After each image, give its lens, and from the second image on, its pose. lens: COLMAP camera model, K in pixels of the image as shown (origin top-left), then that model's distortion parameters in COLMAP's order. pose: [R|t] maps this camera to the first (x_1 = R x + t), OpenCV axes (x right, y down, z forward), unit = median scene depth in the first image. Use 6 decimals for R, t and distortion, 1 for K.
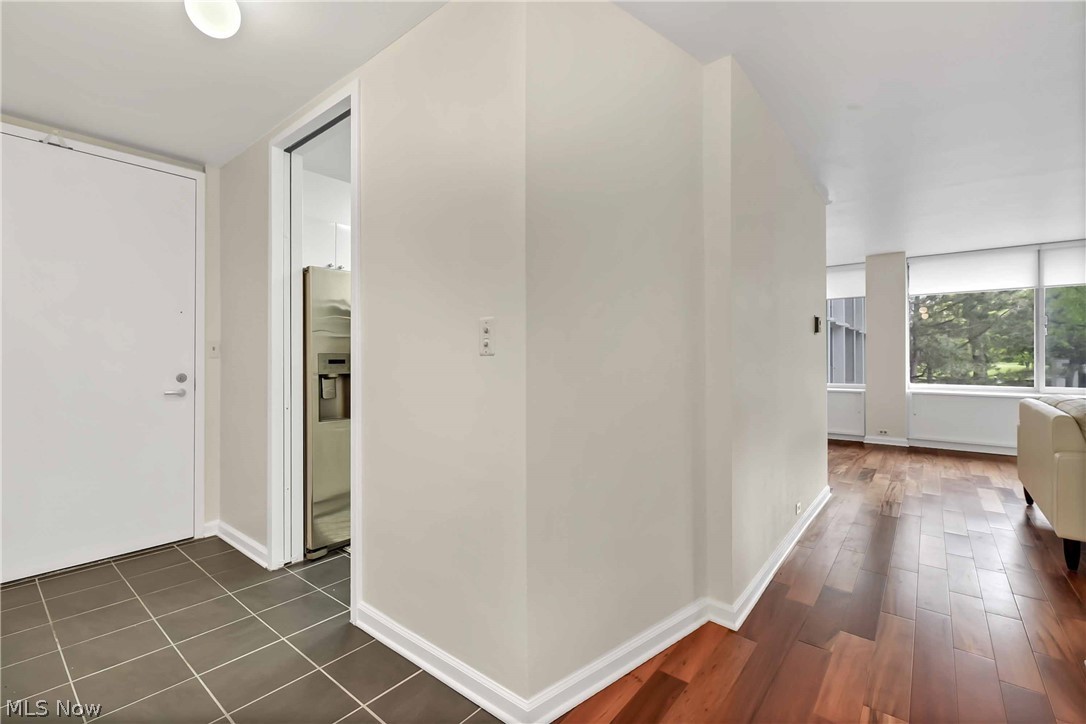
lens RADIAL K [[446.8, 0, 549.5], [0, 446.8, 350.3], [0, 0, 1]] dist [-0.002250, -0.000713]
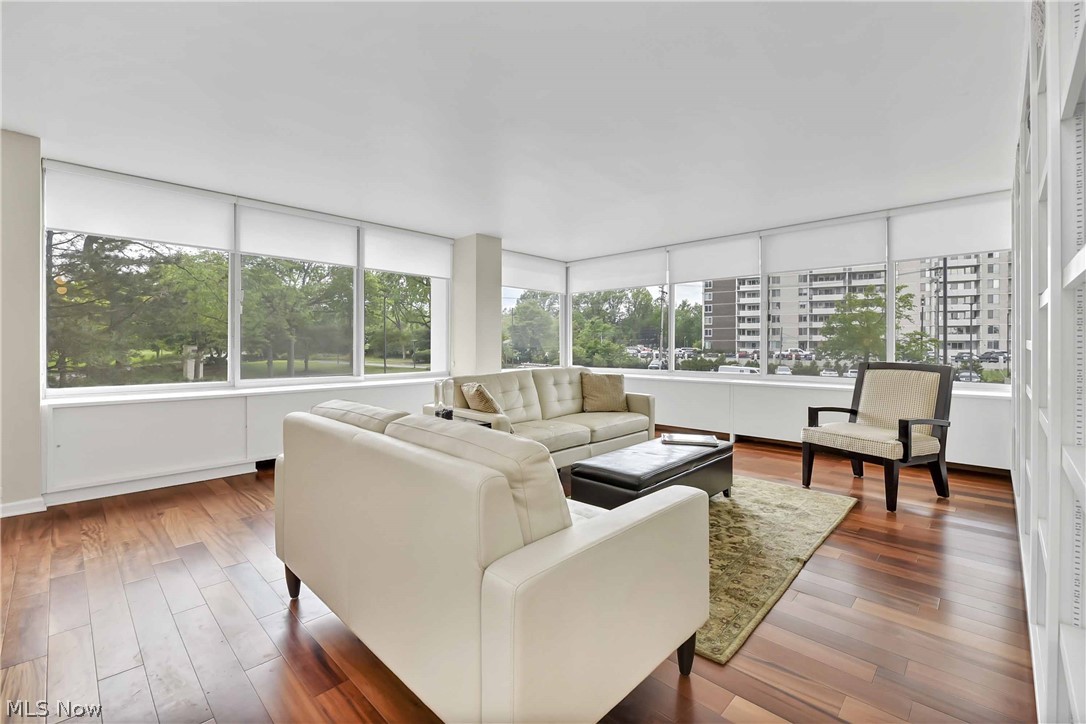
lens RADIAL K [[482.0, 0, 543.8], [0, 482.0, 346.4], [0, 0, 1]] dist [0.009357, -0.000291]
pose [[0.084114, -0.007957, 0.996424, 0.272153], [-0.010411, 0.999907, 0.008863, 0.010267], [-0.996402, -0.011119, 0.084023, 0.352951]]
